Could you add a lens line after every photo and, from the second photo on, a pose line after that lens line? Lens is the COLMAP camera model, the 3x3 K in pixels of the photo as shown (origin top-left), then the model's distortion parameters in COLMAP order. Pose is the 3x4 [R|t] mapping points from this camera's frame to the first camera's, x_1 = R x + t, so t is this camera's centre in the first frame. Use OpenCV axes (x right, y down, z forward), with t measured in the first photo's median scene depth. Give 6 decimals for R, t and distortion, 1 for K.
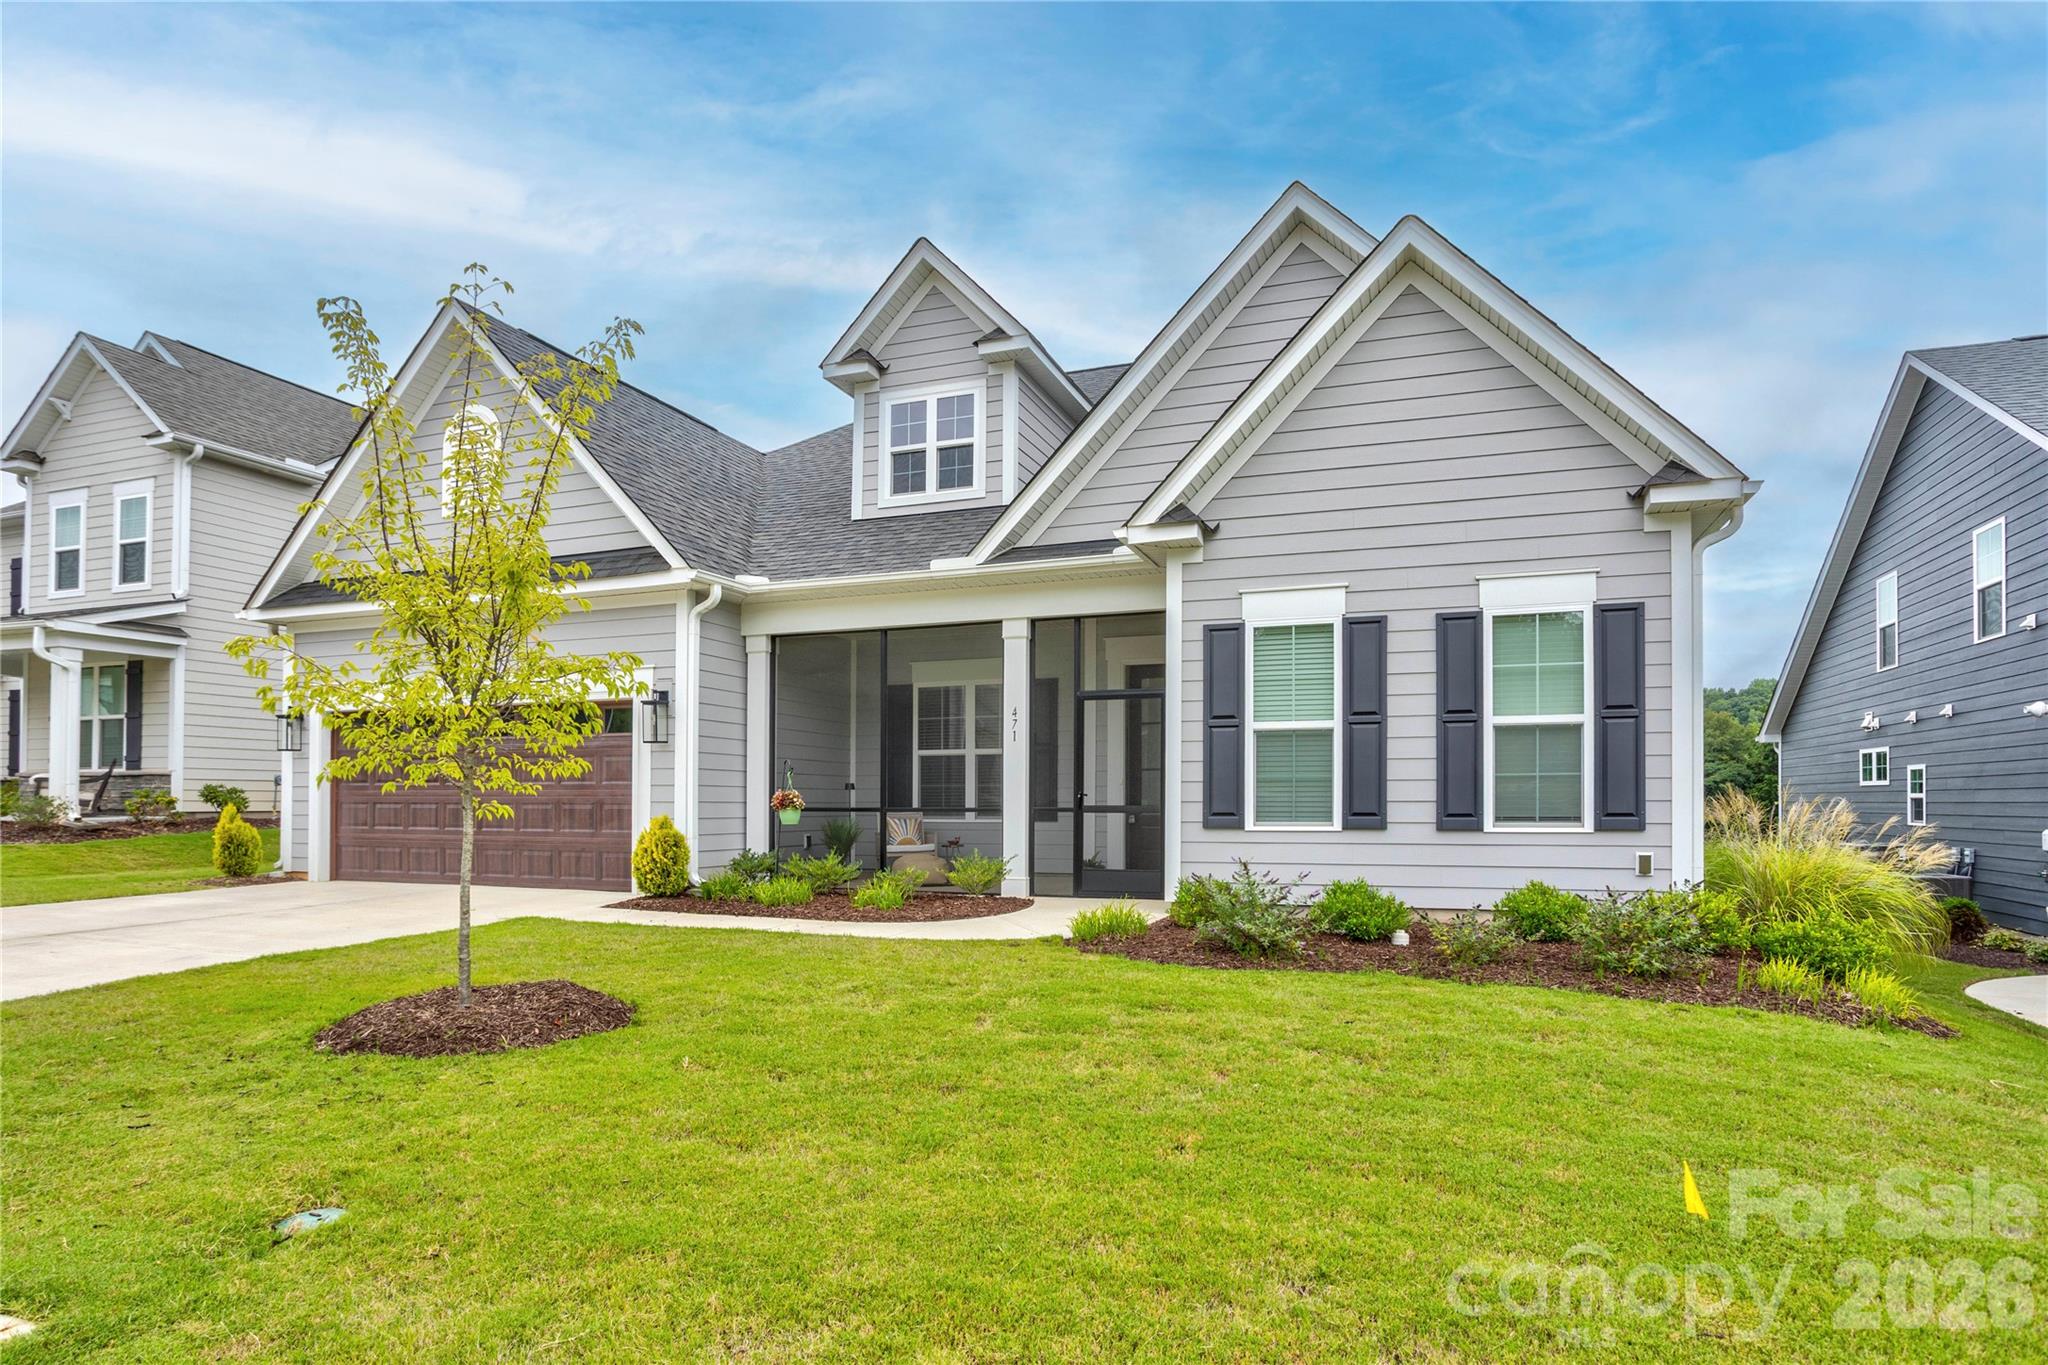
lens RADIAL K [[1105.8, 0, 1070.1], [0, 1105.8, 810.4], [0, 0, 1]] dist [-0.016721, 0.006565]
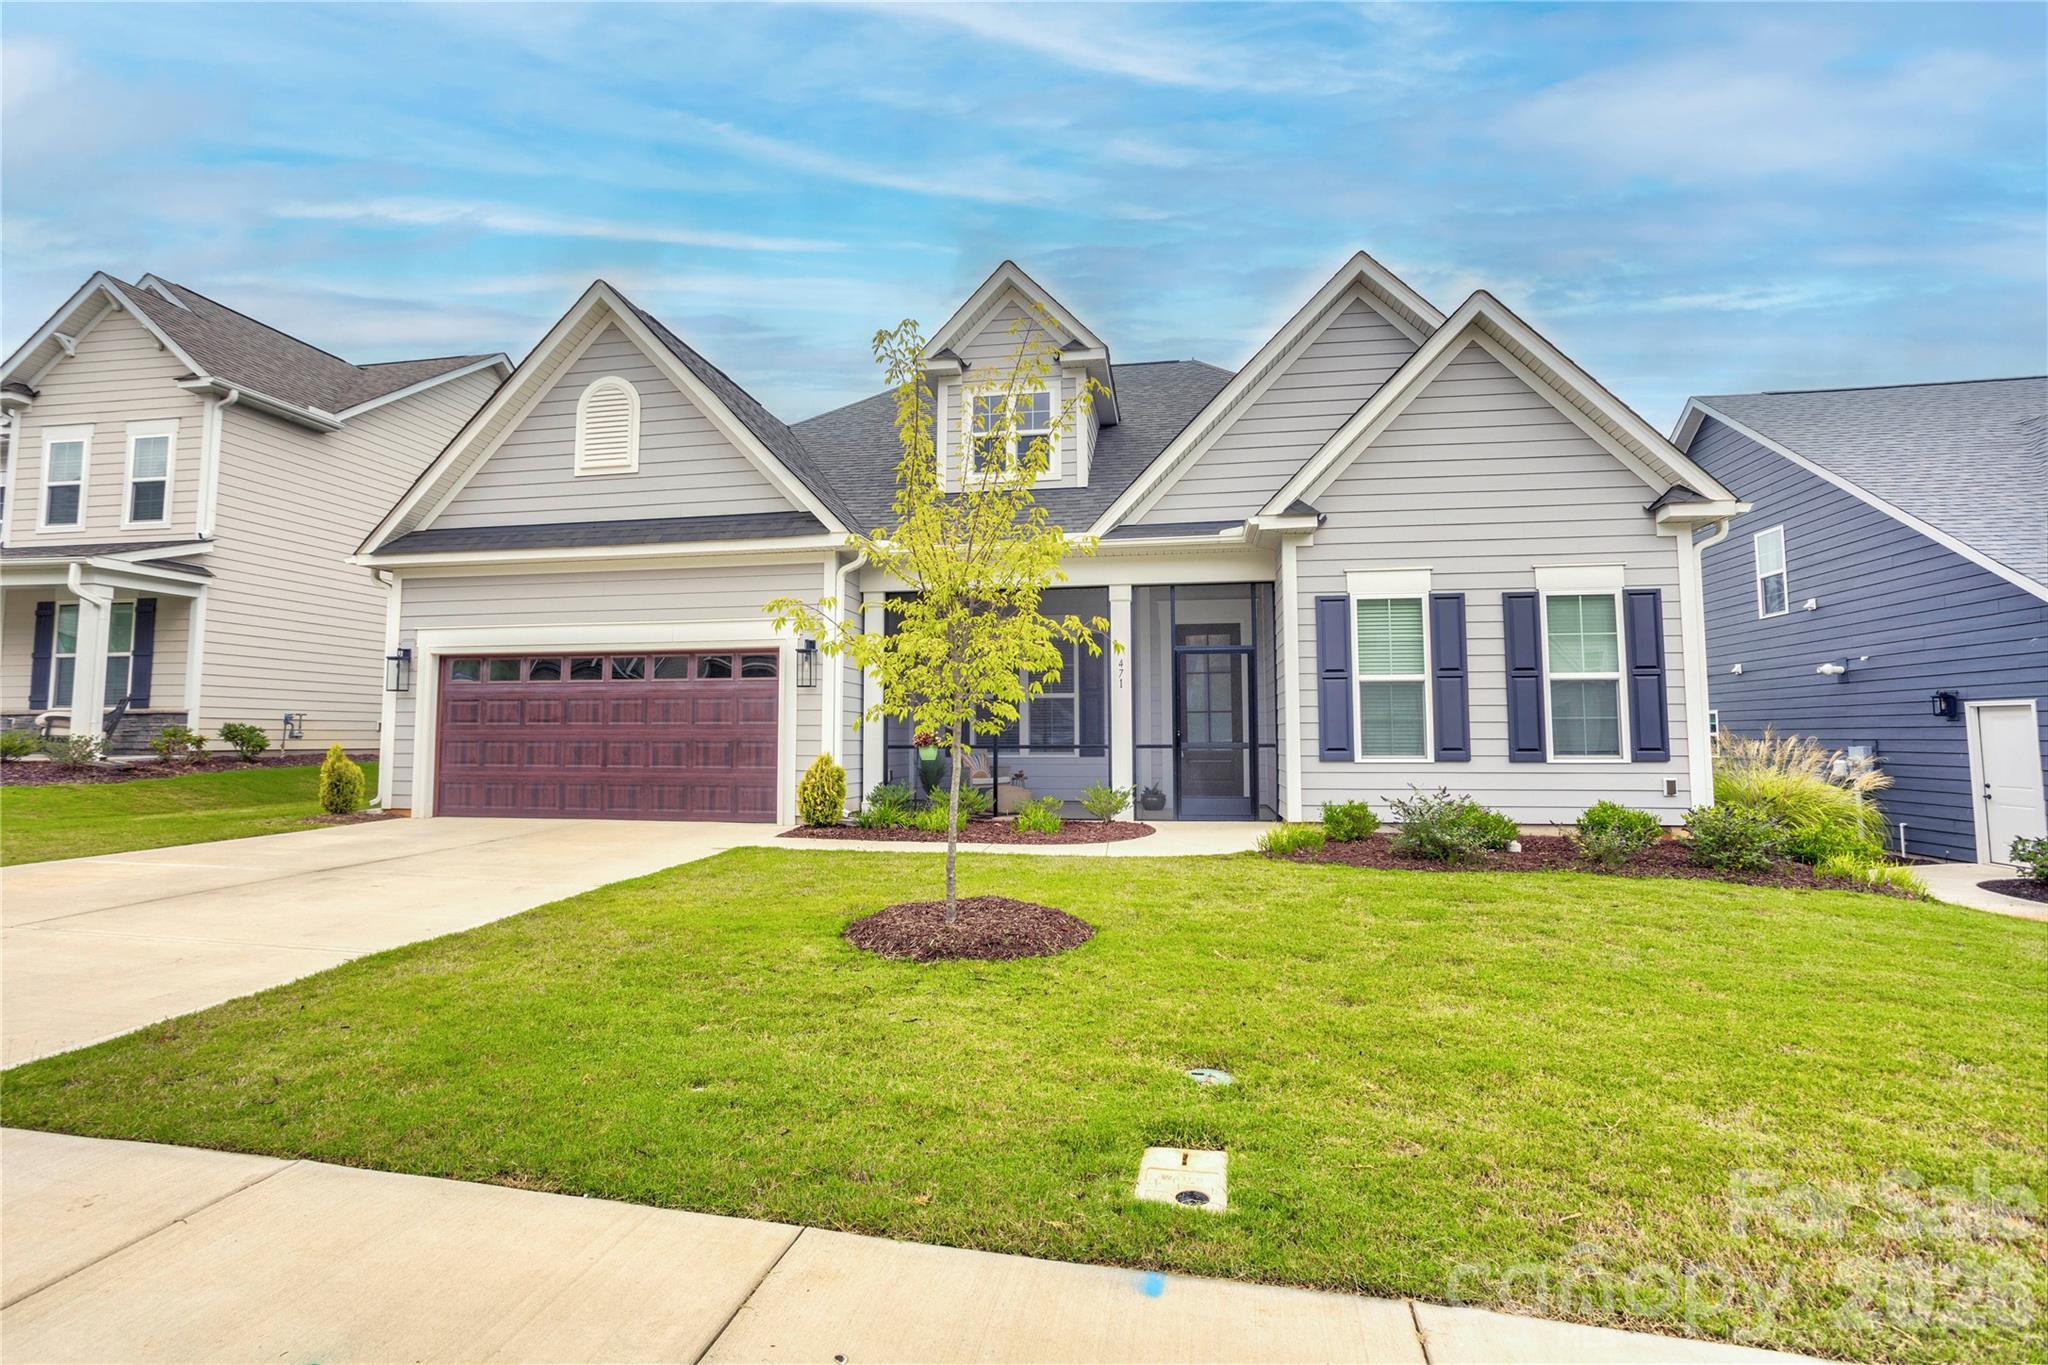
lens RADIAL K [[1022.4, 0, 1005.1], [0, 1022.4, 681.9], [0, 0, 1]] dist [-0.037540, 0.029416]
pose [[0.985214, 0.008708, 0.171106, -0.351794], [0.002441, 0.997893, -0.064840, 0.000393], [-0.171310, 0.064299, 0.983117, -0.043837]]
